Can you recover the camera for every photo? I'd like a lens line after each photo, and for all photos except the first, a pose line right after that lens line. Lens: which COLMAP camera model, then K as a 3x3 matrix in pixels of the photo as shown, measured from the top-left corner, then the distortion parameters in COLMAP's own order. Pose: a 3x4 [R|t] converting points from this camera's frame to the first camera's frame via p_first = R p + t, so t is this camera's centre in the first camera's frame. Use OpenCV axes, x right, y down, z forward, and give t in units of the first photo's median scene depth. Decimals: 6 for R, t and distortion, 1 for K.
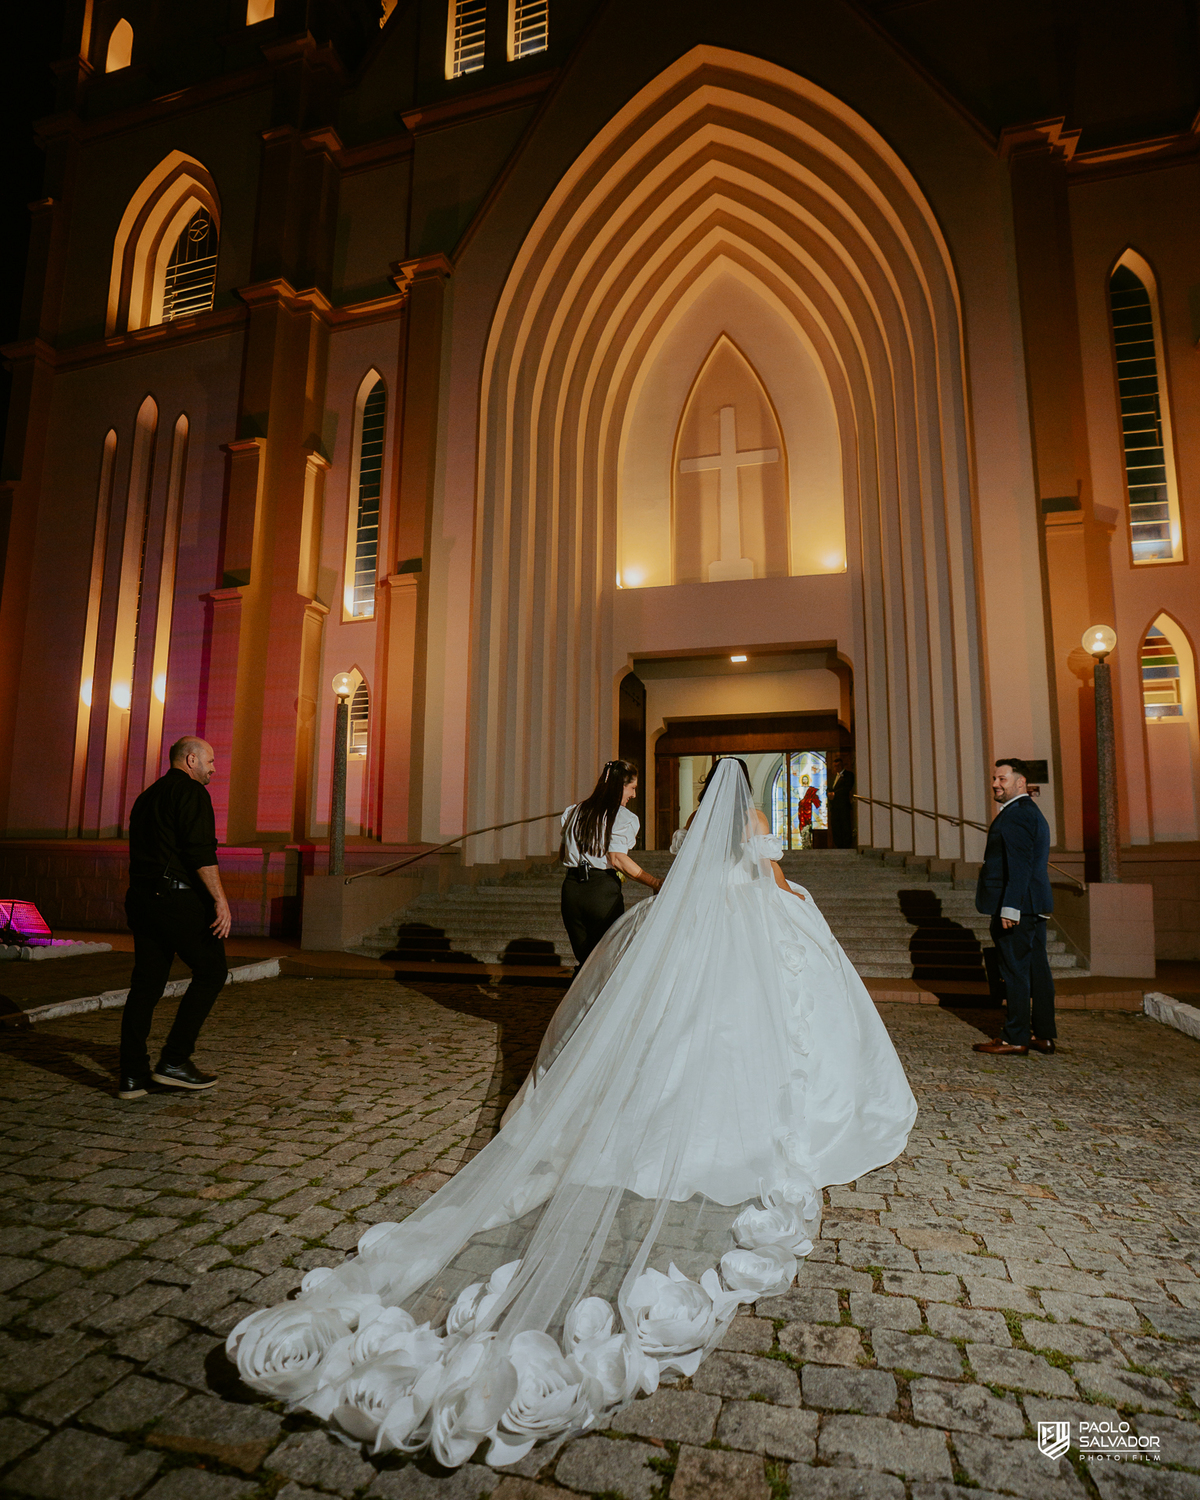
lens RADIAL K [[794.6, 0, 619.8], [0, 794.6, 784.2], [0, 0, 1]] dist [-0.073931, 0.029831]
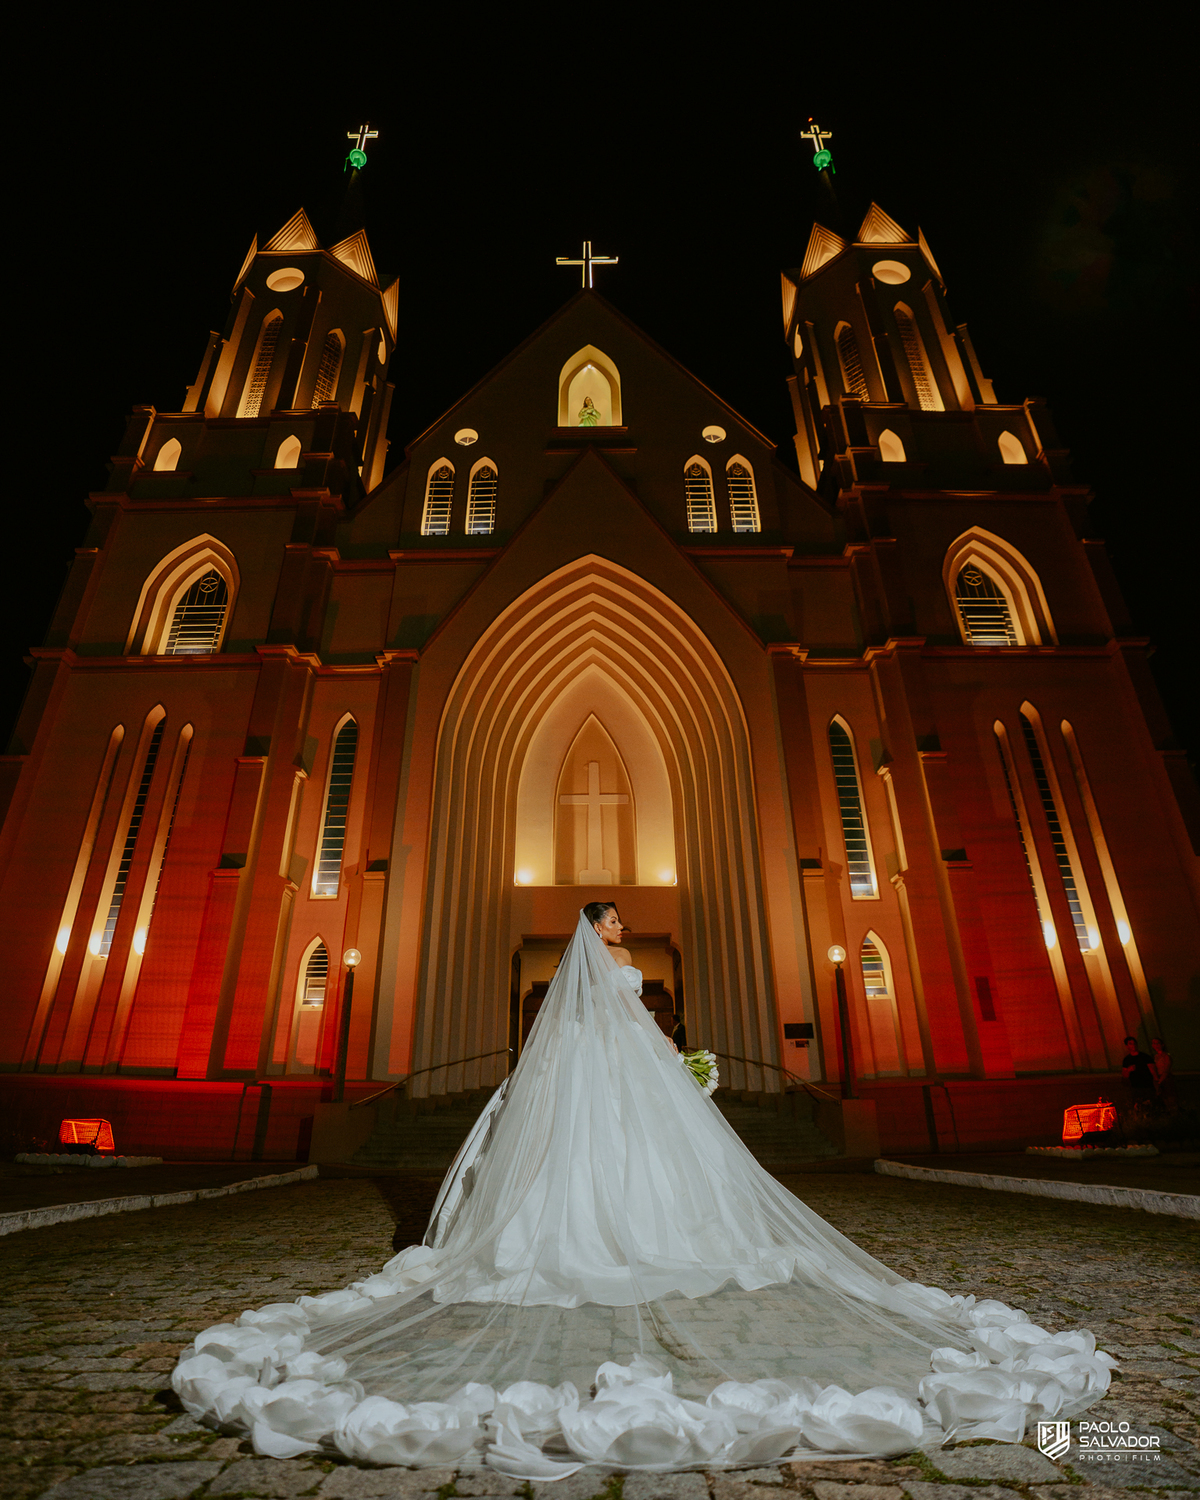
lens RADIAL K [[779.6, 0, 607.6], [0, 779.6, 755.2], [0, 0, 1]] dist [-0.070693, 0.022243]
pose [[0.963944, 0.102064, 0.245754, -0.213609], [-0.013097, 0.940598, -0.339269, -0.005279], [-0.265783, 0.323817, 0.908021, -0.355776]]
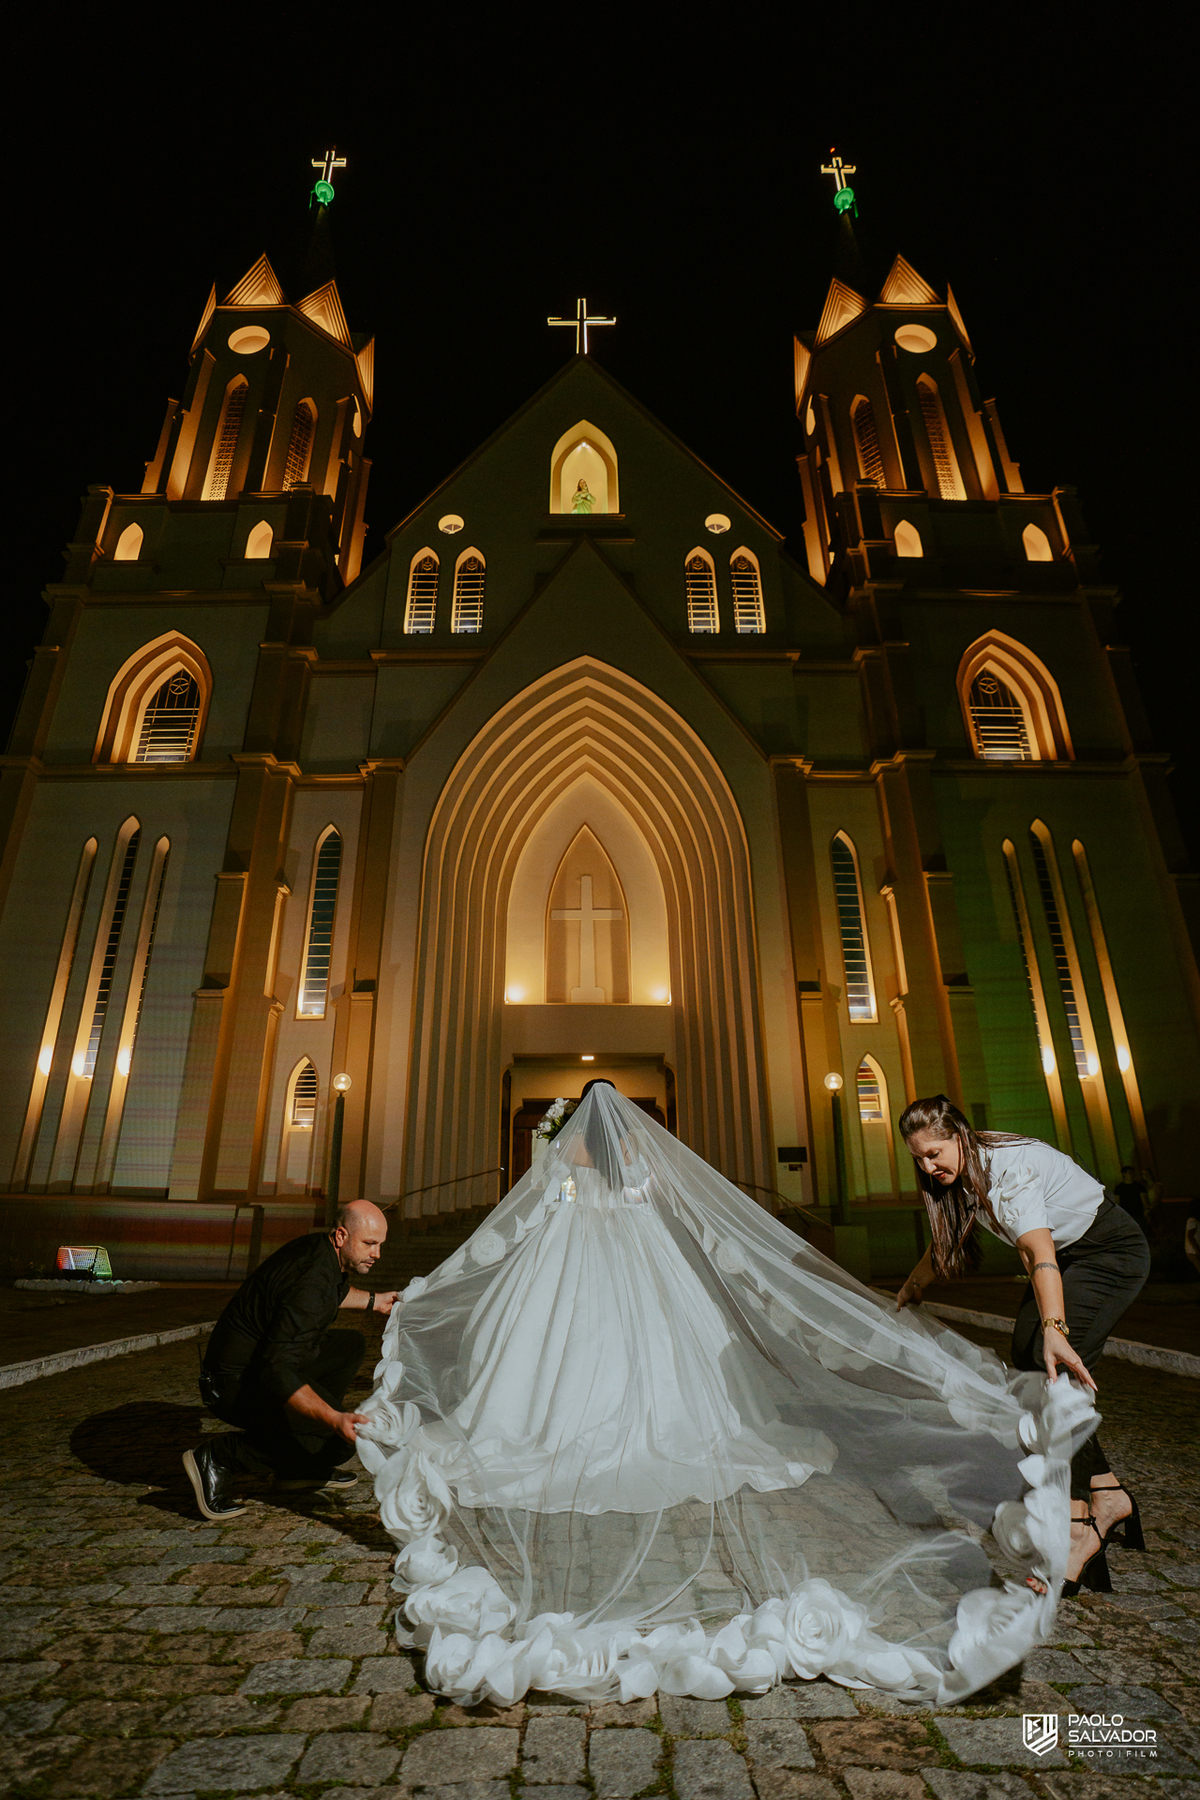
lens RADIAL K [[807.7, 0, 601.1], [0, 807.7, 934.0], [0, 0, 1]] dist [-0.069660, 0.022015]
pose [[0.961865, 0.084030, 0.260297, -0.225029], [-0.018567, 0.969505, -0.244368, -0.033281], [-0.272894, 0.230217, 0.934093, -0.365008]]
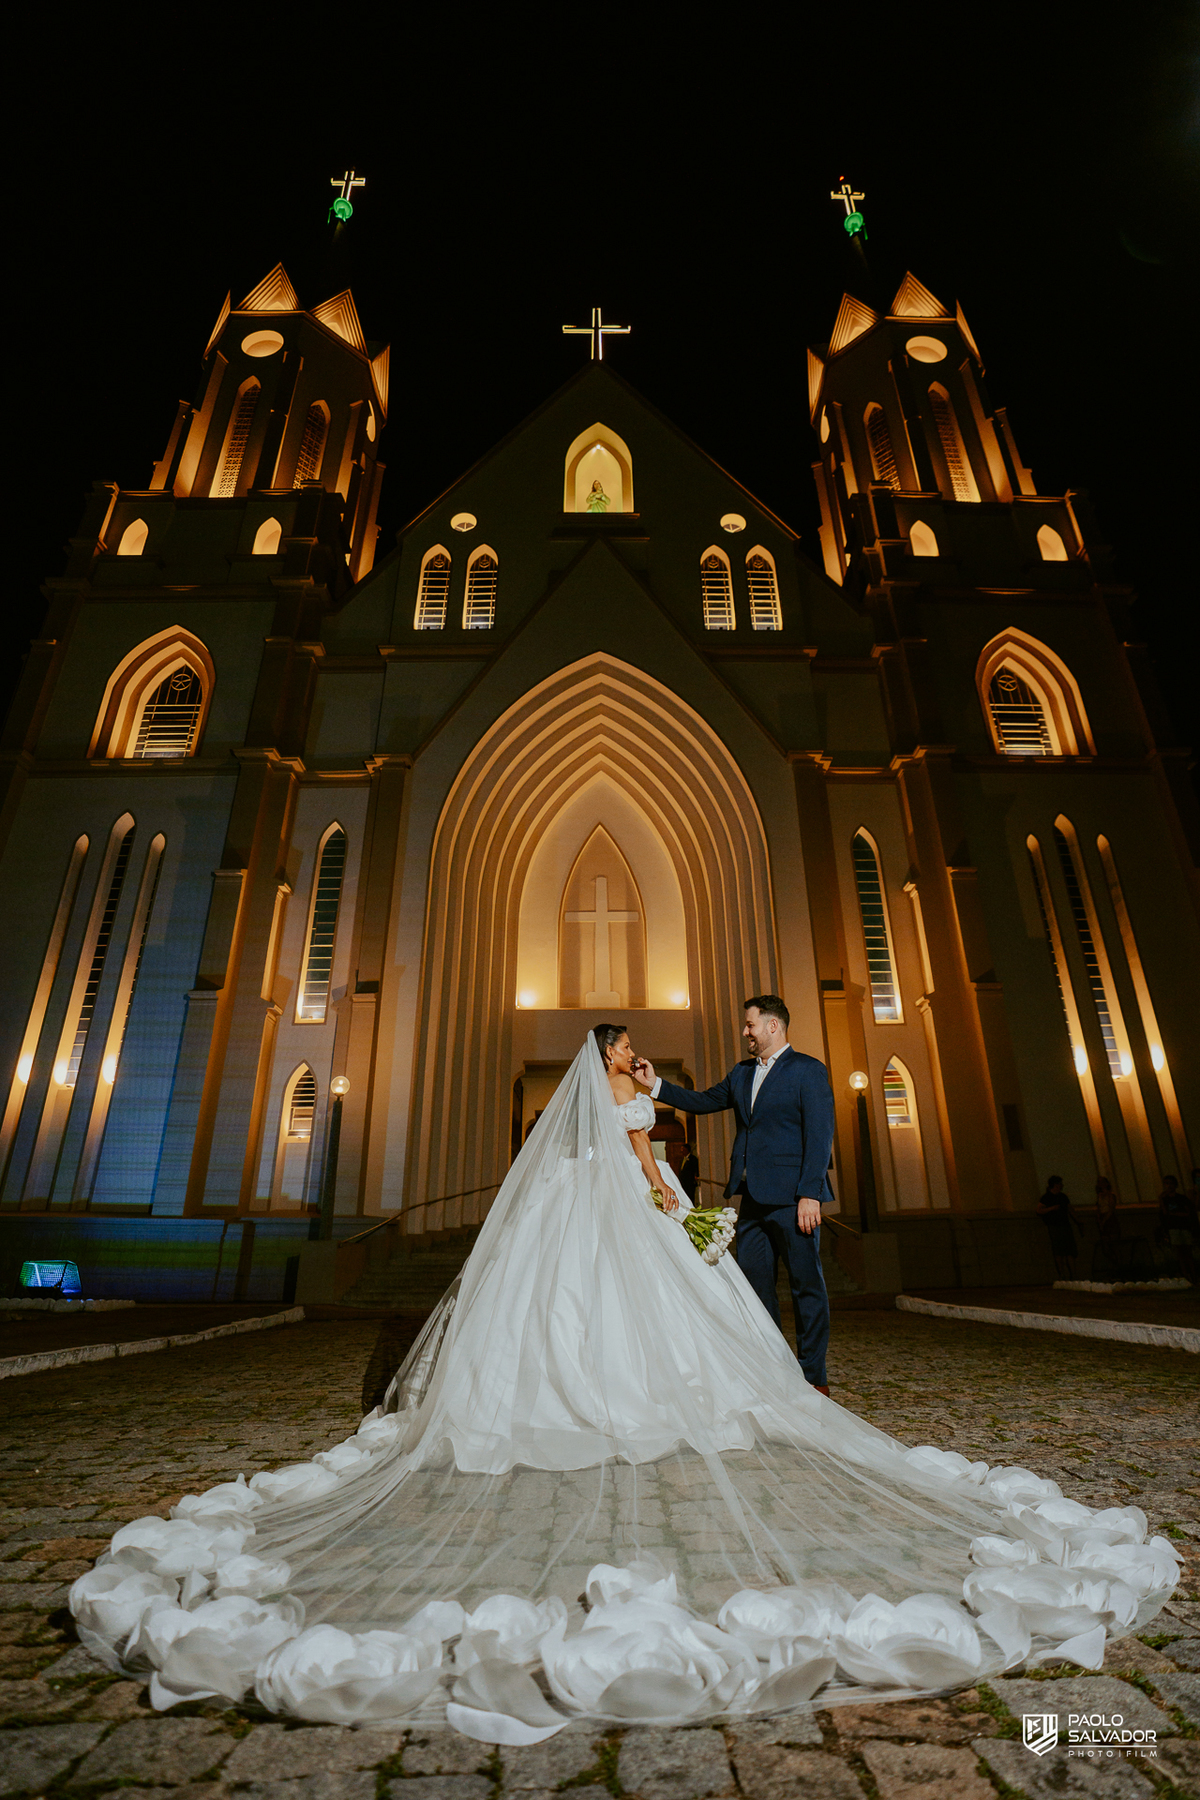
lens RADIAL K [[824.9, 0, 641.1], [0, 824.9, 906.3], [0, 0, 1]] dist [-0.067495, 0.020071]
pose [[0.955930, 0.094885, 0.277840, -0.207505], [-0.007267, 0.953693, -0.300692, -0.006378], [-0.293505, 0.285422, 0.912354, -0.338771]]
